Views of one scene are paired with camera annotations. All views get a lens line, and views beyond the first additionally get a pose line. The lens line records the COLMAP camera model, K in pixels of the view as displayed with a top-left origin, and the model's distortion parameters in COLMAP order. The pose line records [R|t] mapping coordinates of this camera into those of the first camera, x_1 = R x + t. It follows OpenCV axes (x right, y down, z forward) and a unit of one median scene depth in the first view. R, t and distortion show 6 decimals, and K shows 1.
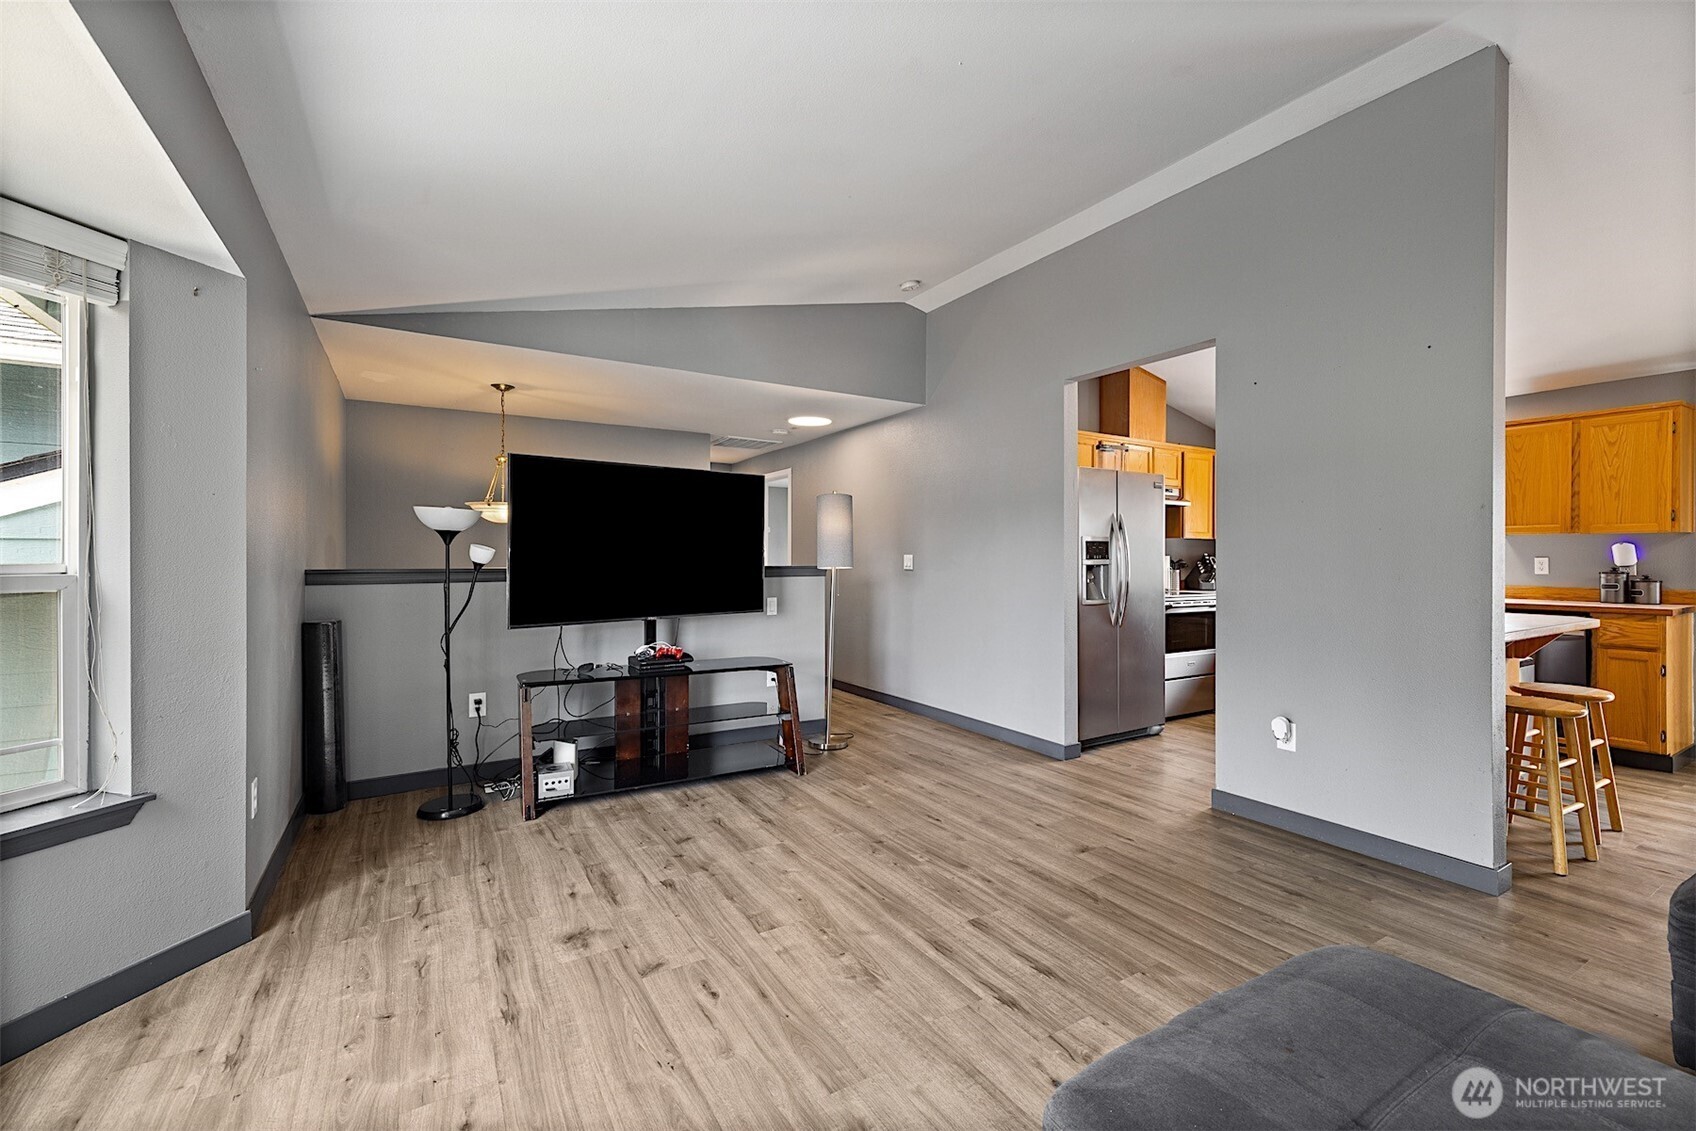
lens RADIAL K [[711.4, 0, 851.9], [0, 711.4, 562.6], [0, 0, 1]] dist [0.001687, 0.000249]
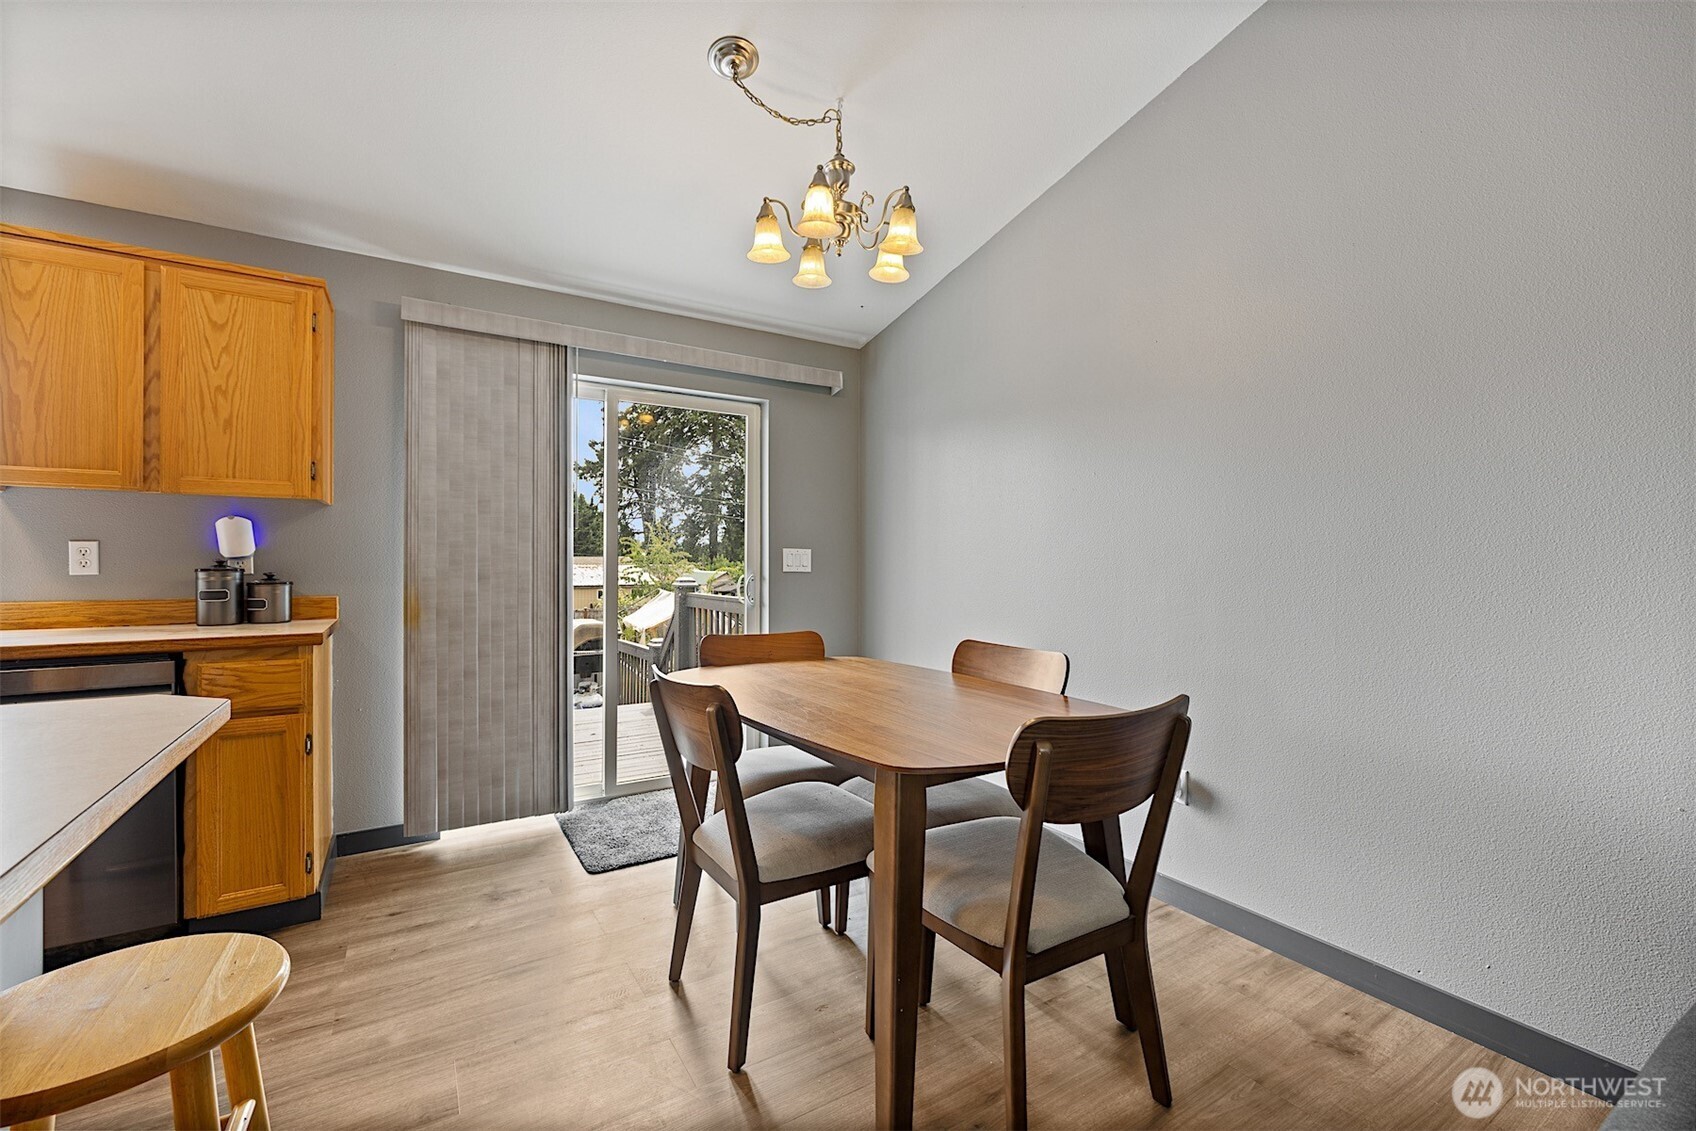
lens RADIAL K [[716.8, 0, 848.8], [0, 716.8, 558.7], [0, 0, 1]] dist [0.000493, -0.000009]
pose [[-0.000456, 0.002270, 0.999997, 0.633272], [0.005574, 0.999982, -0.002267, 0.012032], [-0.999984, 0.005573, -0.000469, 0.632860]]
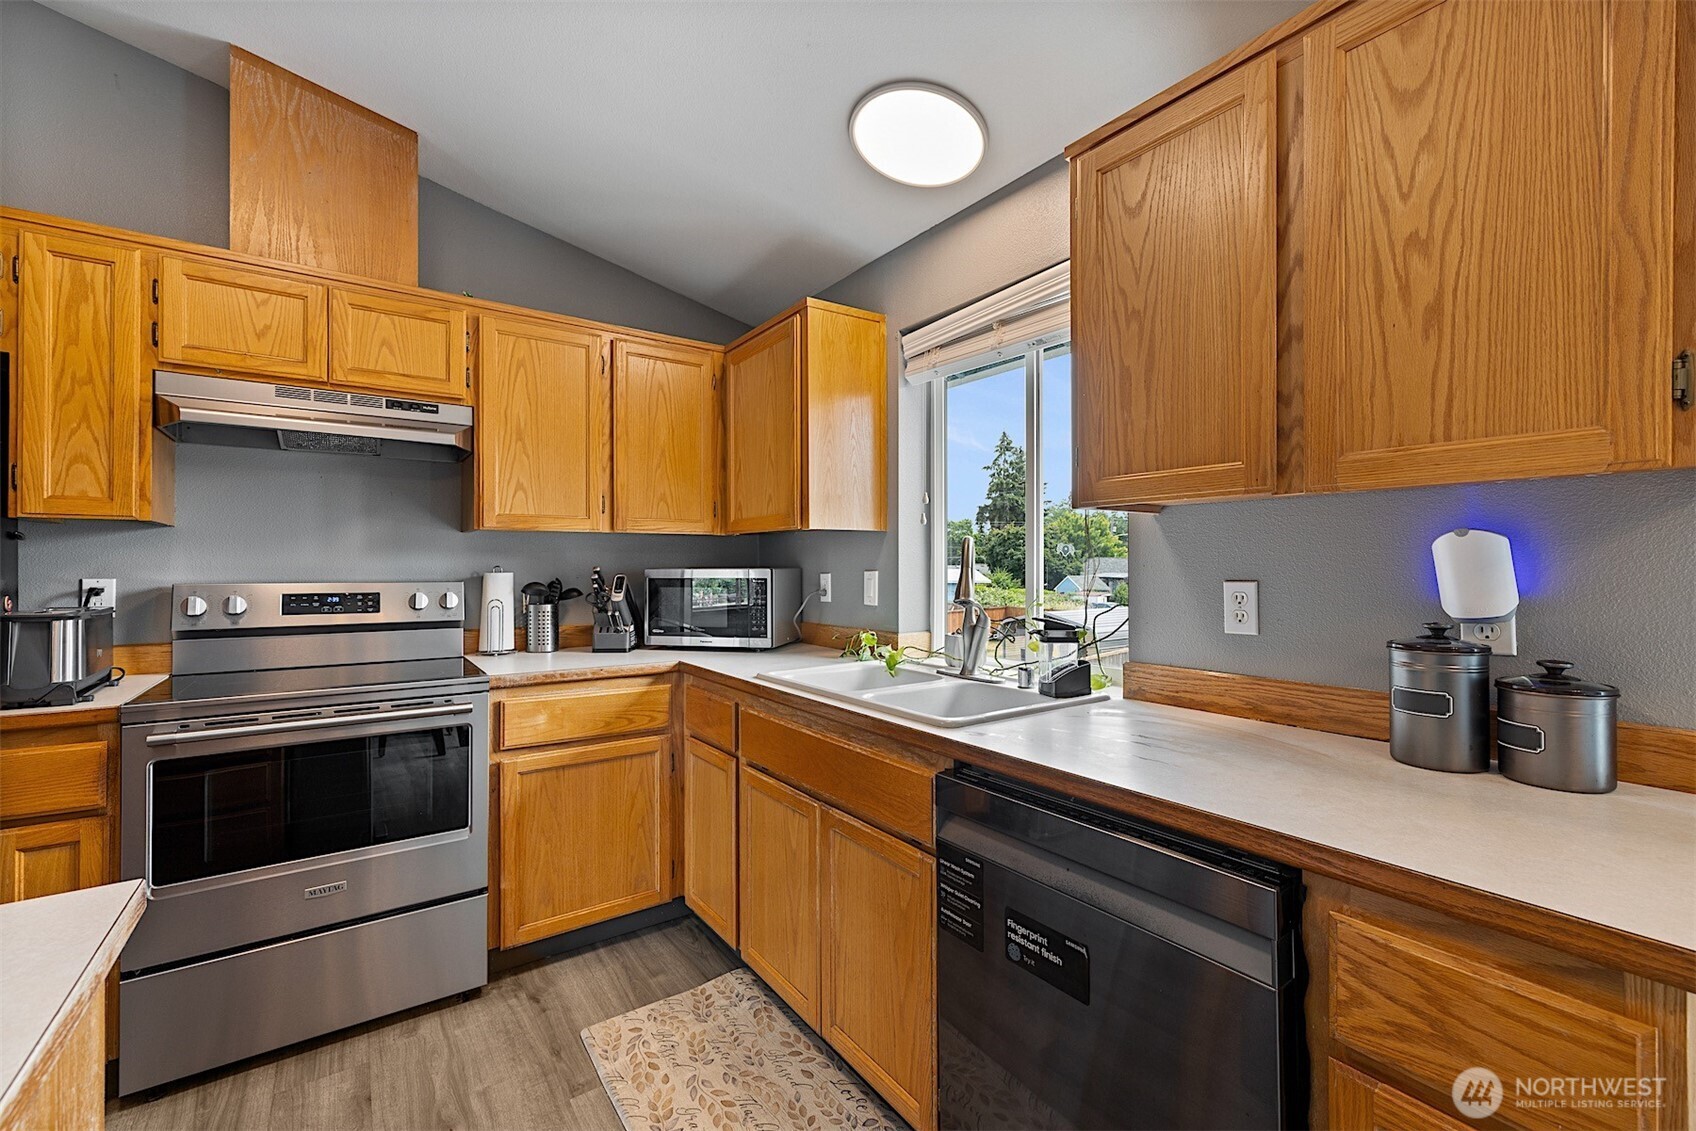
lens RADIAL K [[711.5, 0, 848.0], [0, 711.5, 565.5], [0, 0, 1]] dist [-0.000509, -0.000337]
pose [[0.997894, -0.002110, 0.064828, 1.033604], [0.002587, 0.999970, -0.007273, -0.016618], [-0.064810, 0.007425, 0.997870, 0.931886]]
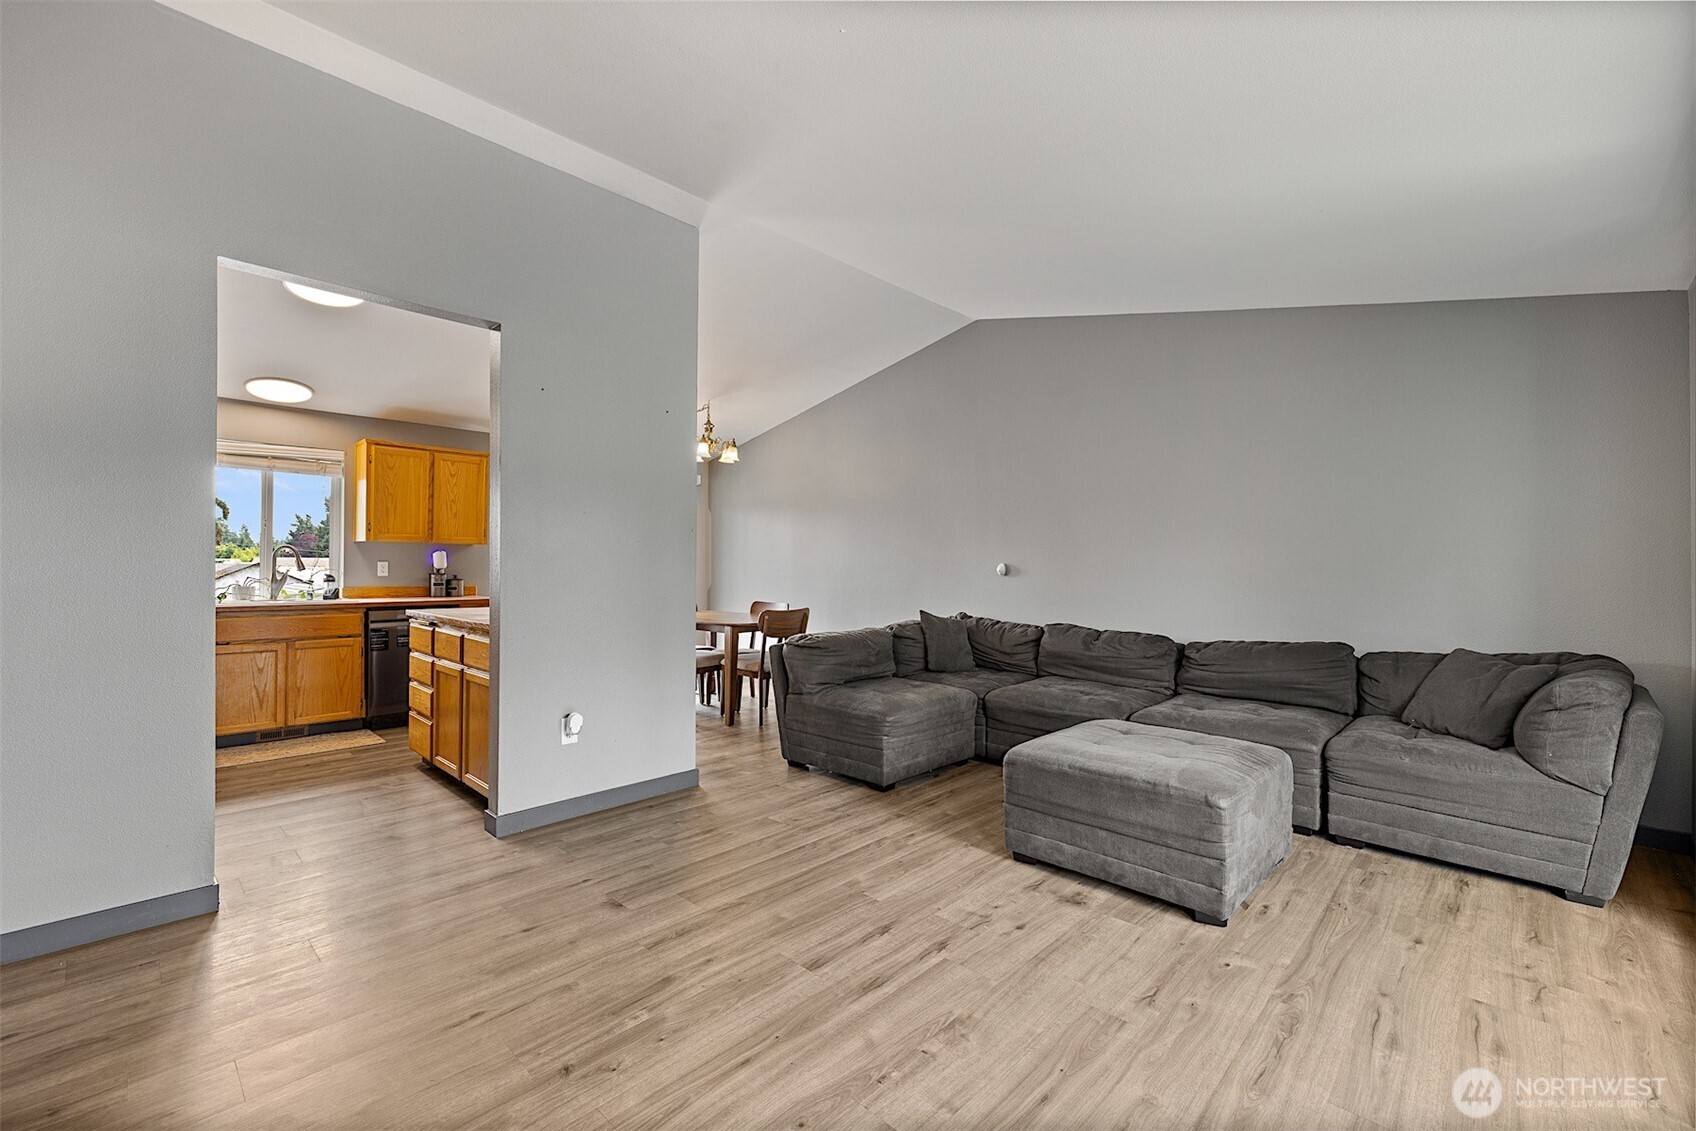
lens RADIAL K [[703.7, 0, 848.0], [0, 703.7, 565.5], [0, 0, 1]] dist [0.000353, 0.000280]
pose [[-0.246714, -0.003114, 0.969083, -0.439944], [-0.000330, 0.999995, 0.003129, -0.006221], [-0.969088, 0.000452, -0.246714, 0.730823]]
